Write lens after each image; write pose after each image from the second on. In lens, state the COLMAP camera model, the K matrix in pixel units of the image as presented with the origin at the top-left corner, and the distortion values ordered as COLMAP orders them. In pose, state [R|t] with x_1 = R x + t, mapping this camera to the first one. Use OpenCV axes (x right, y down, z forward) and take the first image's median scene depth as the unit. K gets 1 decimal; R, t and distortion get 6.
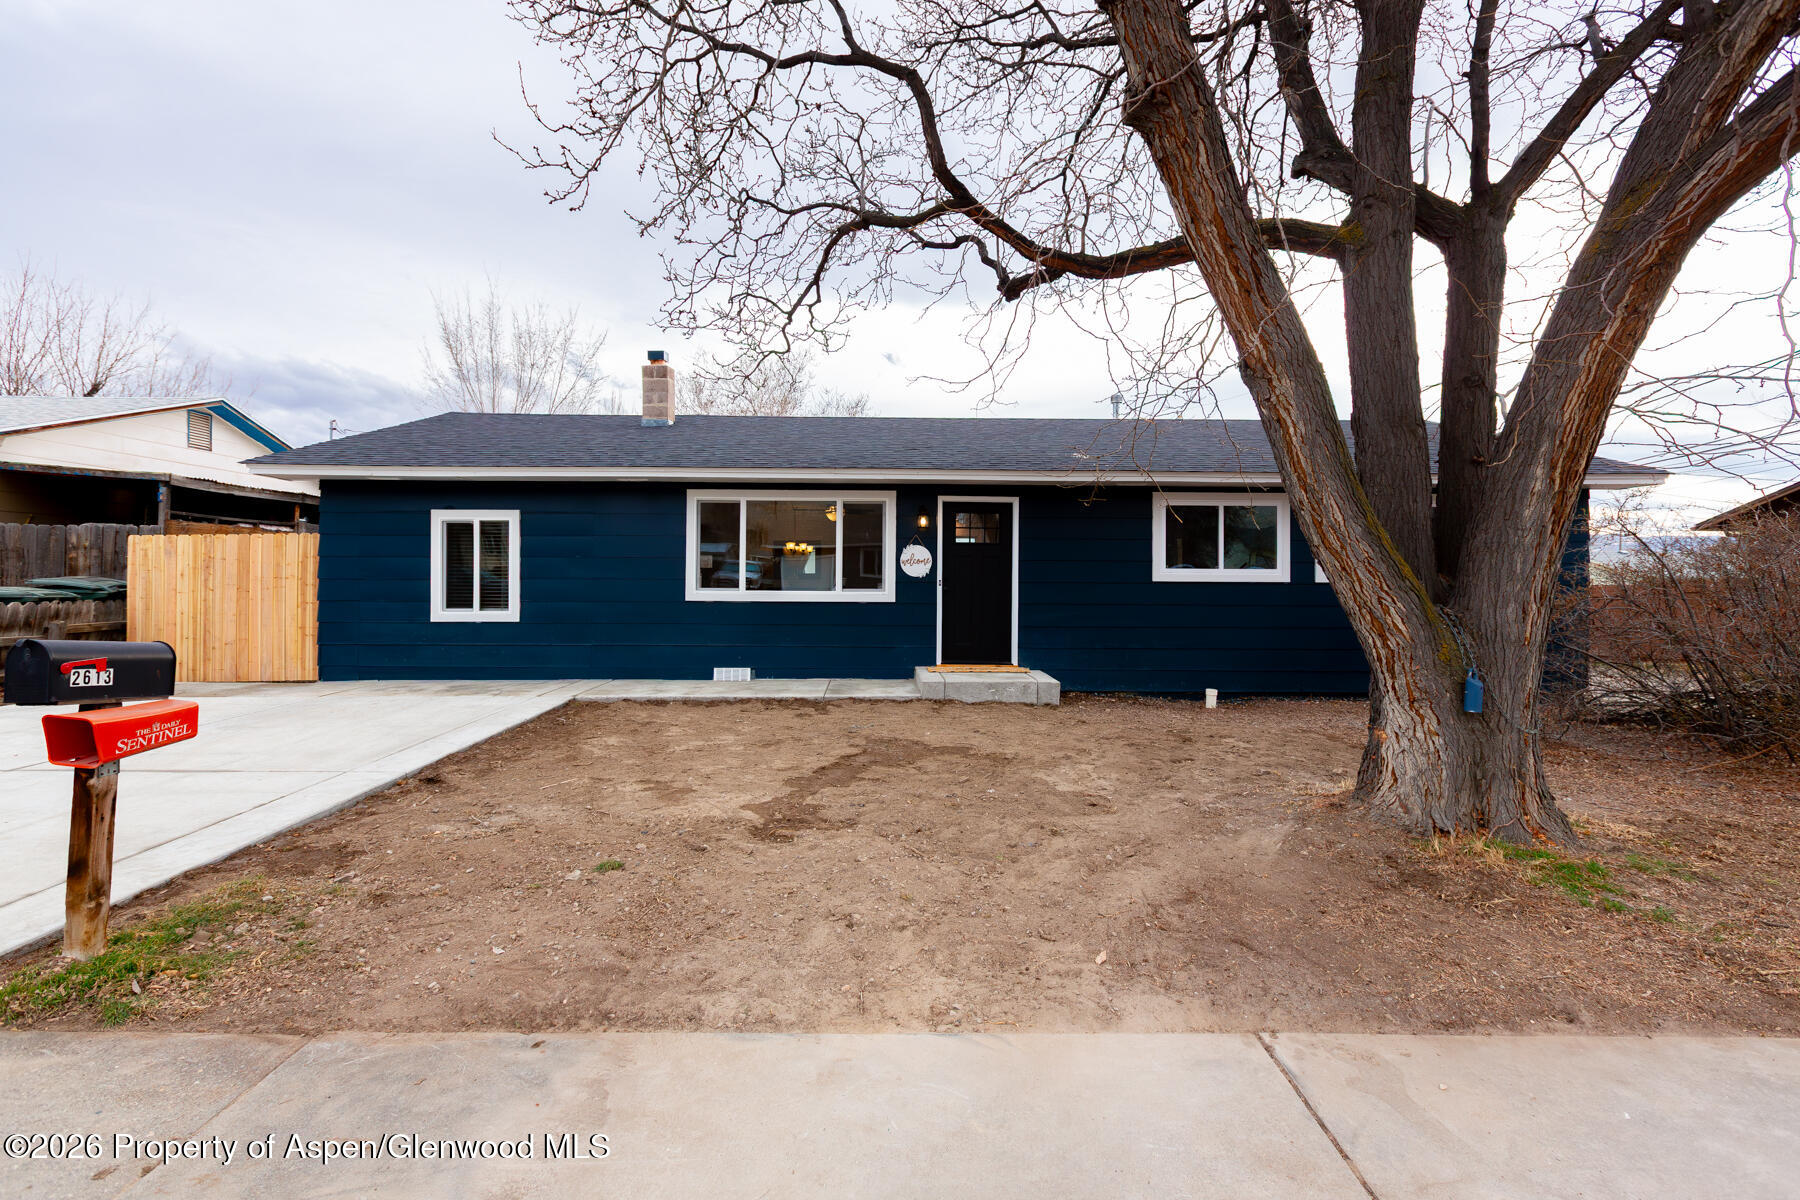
lens RADIAL K [[819.5, 0, 911.4], [0, 819.5, 573.9], [0, 0, 1]] dist [0.004808, -0.000422]
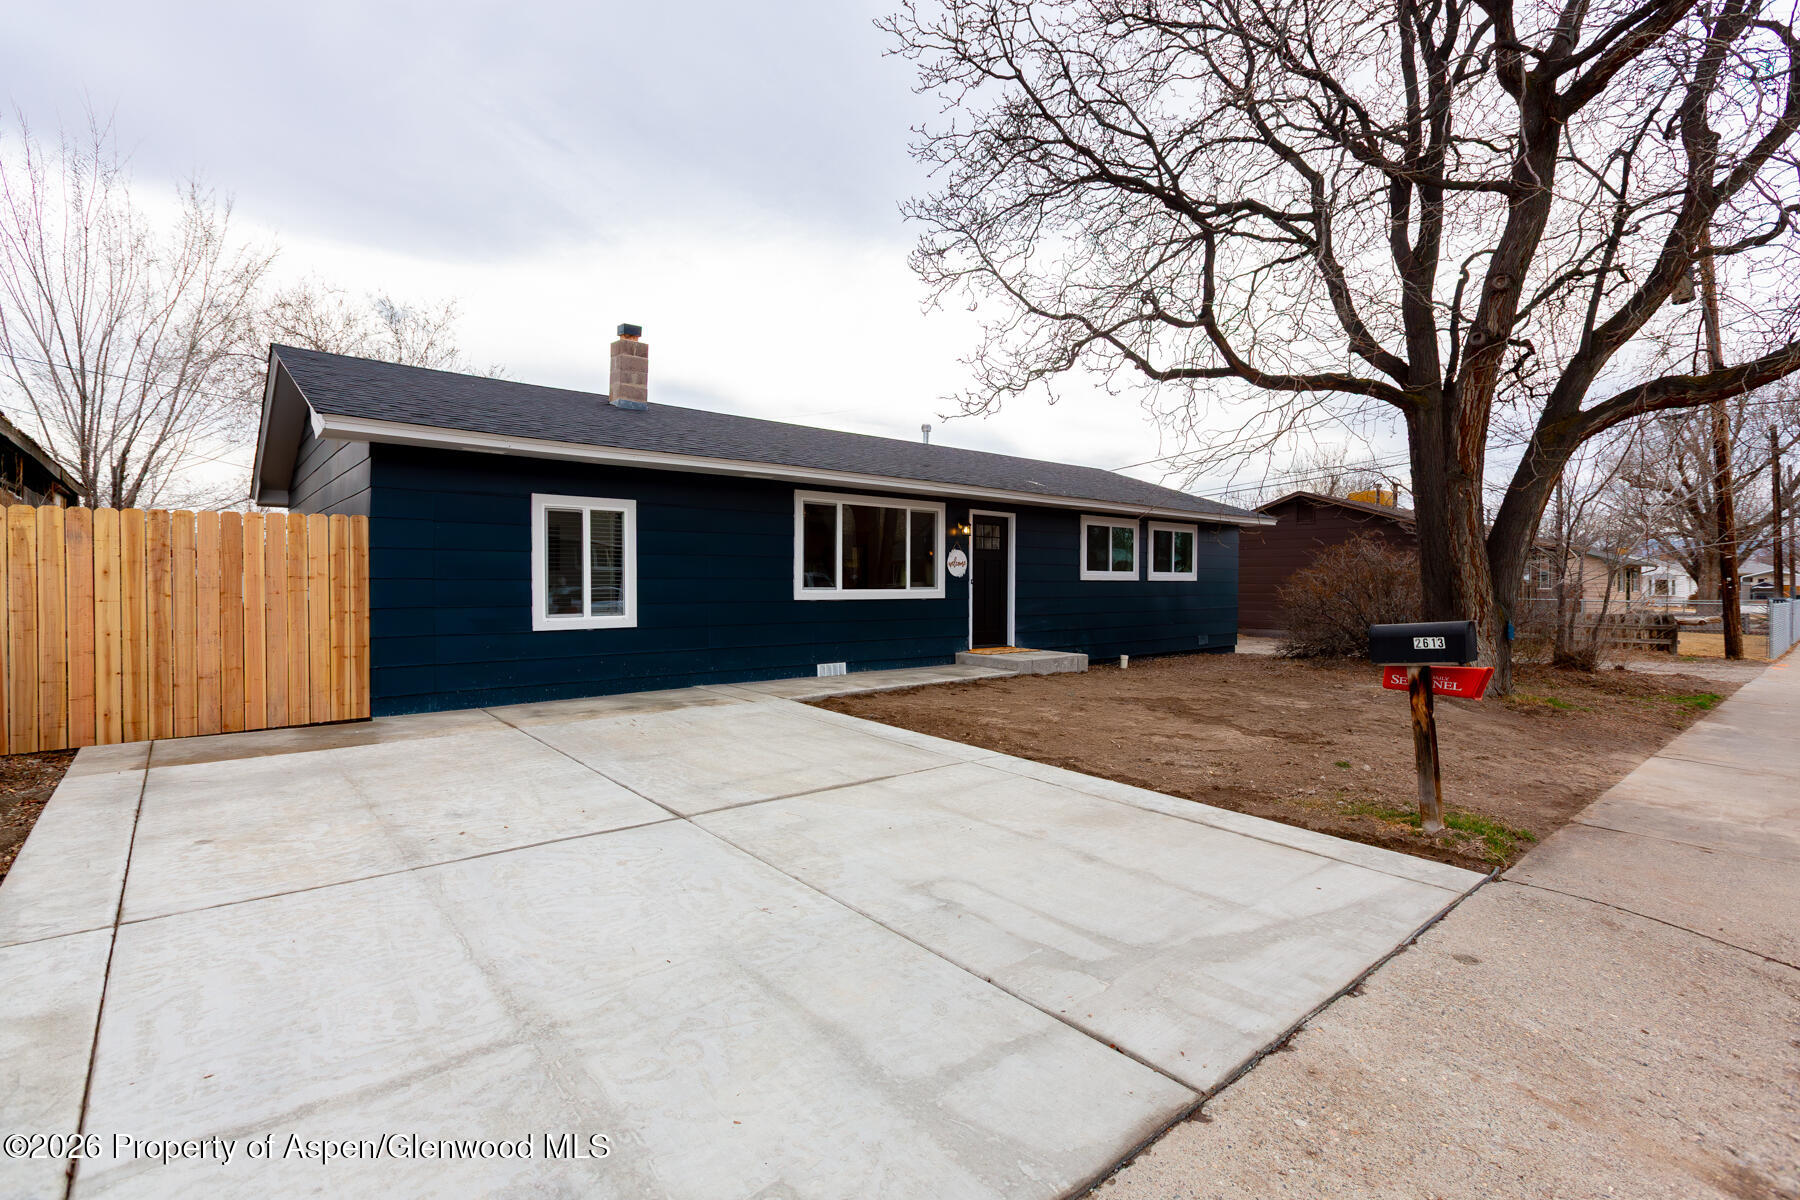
lens RADIAL K [[819.5, 0, 908.9], [0, 819.5, 595.6], [0, 0, 1]] dist [0.004808, -0.000422]
pose [[0.773587, -0.013717, 0.633542, -0.805602], [-0.003440, 0.999660, 0.025844, 0.000438], [-0.633681, -0.022172, 0.773277, 0.128812]]
